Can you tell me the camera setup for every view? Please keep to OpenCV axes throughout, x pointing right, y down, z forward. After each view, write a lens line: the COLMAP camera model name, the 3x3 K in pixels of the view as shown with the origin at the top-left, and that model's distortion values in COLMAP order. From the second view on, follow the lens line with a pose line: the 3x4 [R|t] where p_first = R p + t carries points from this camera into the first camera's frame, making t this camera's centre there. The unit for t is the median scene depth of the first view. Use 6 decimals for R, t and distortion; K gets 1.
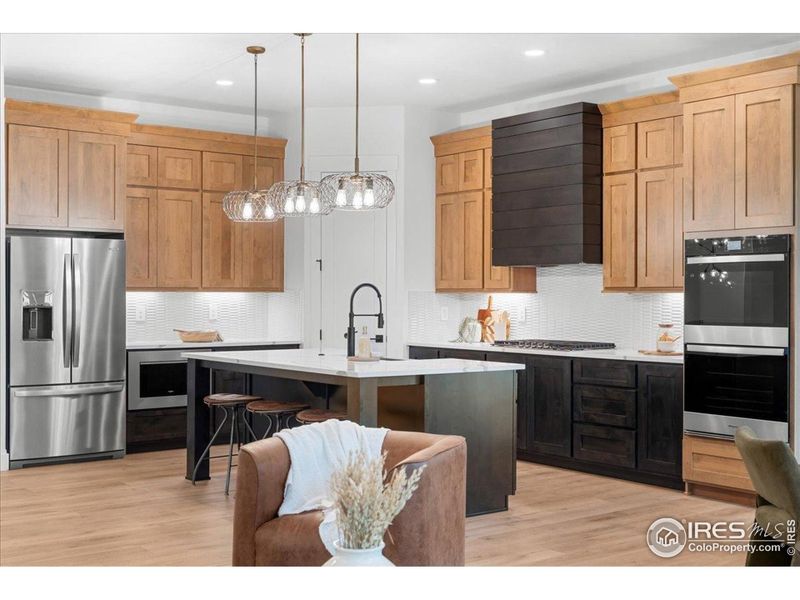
lens RADIAL K [[1021.8, 0, 400.0], [0, 1021.8, 300.0], [0, 0, 1]] dist [-0.009301, -0.007178]
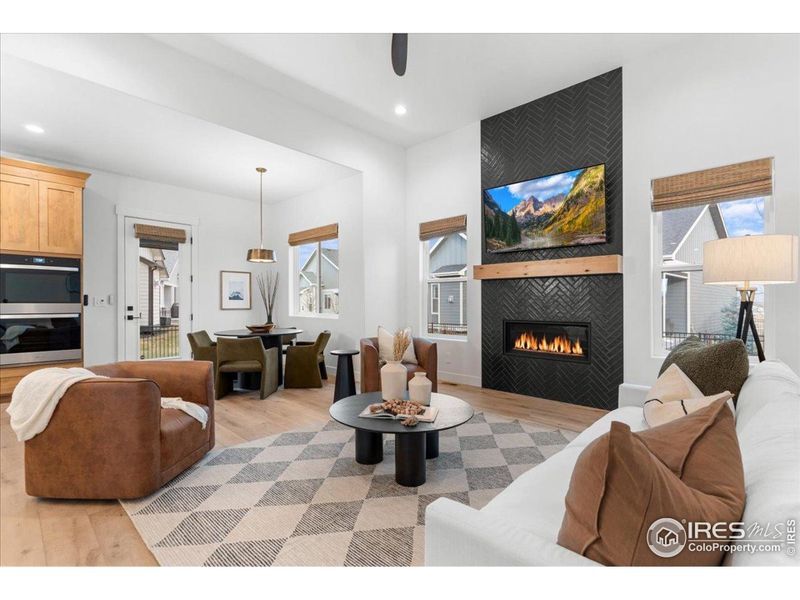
lens RADIAL K [[373.6, 0, 402.0], [0, 373.6, 302.3], [0, 0, 1]] dist [-0.000660, 0.000145]
pose [[-0.153655, -0.000739, 0.988124, -0.420574], [-0.000880, 0.999999, 0.000611, 0.021314], [-0.988124, -0.000776, -0.153655, 0.411310]]
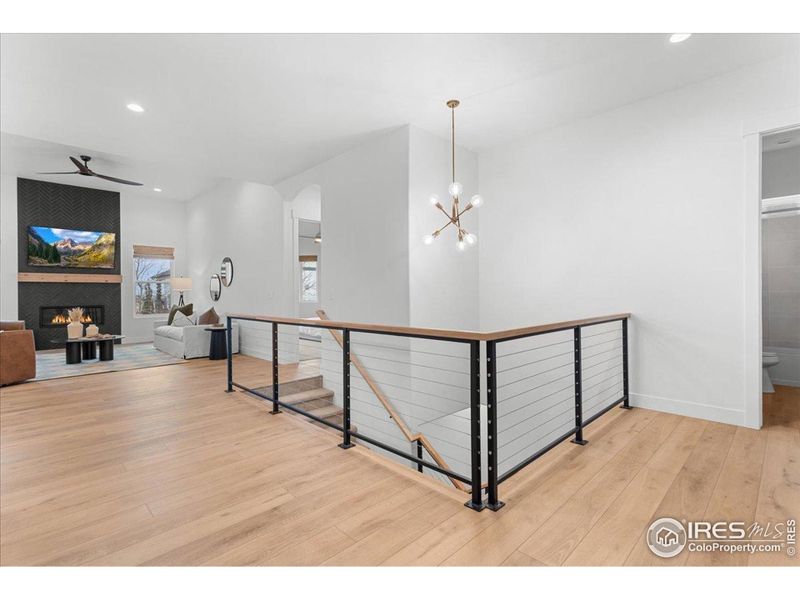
lens RADIAL K [[380.1, 0, 409.6], [0, 380.1, 292.2], [0, 0, 1]] dist [-0.000626, -0.000479]
pose [[-0.991161, 0.004713, -0.132583, -0.735024], [0.005337, 0.999976, -0.004357, 0.019889], [0.132559, -0.005026, -0.991162, 1.454716]]
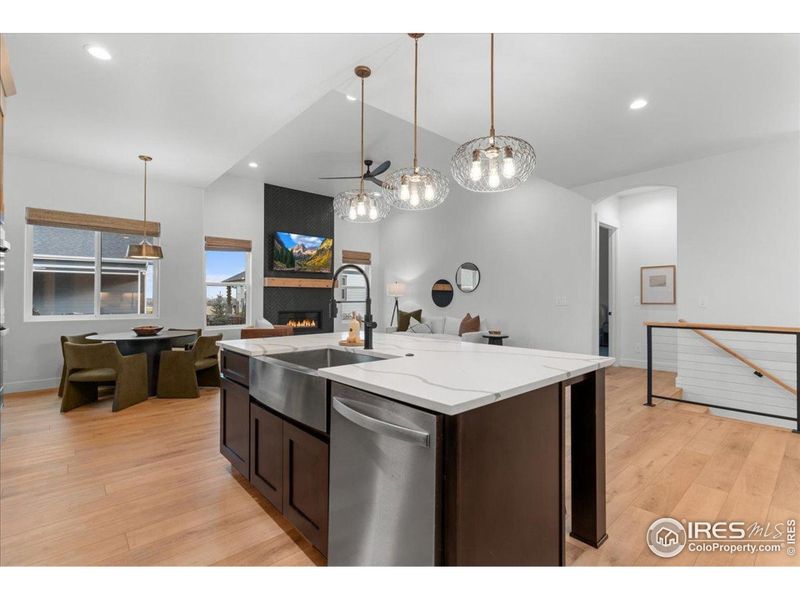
lens RADIAL K [[378.1, 0, 402.5], [0, 378.1, 286.9], [0, 0, 1]] dist [-0.000748, -0.000022]
pose [[-0.996720, -0.002823, -0.080874, -0.031921], [-0.000473, 0.999578, -0.029061, 0.012447], [0.080922, -0.028927, -0.996301, 1.346063]]
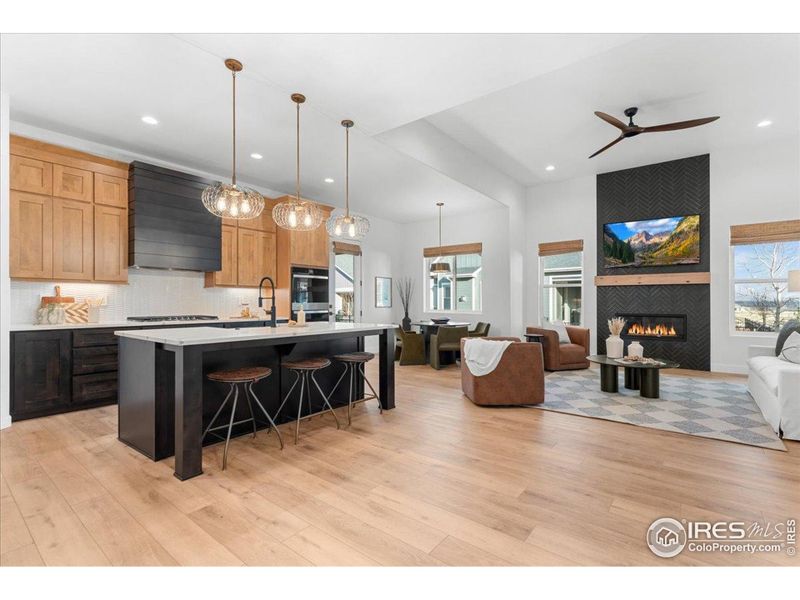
lens RADIAL K [[373.6, 0, 402.0], [0, 373.6, 302.3], [0, 0, 1]] dist [-0.000660, 0.000145]
pose [[-0.246604, -0.004727, 0.969105, -0.609787], [0.000417, 0.999987, 0.004984, 0.018768], [-0.969116, 0.001633, -0.246599, 0.954835]]
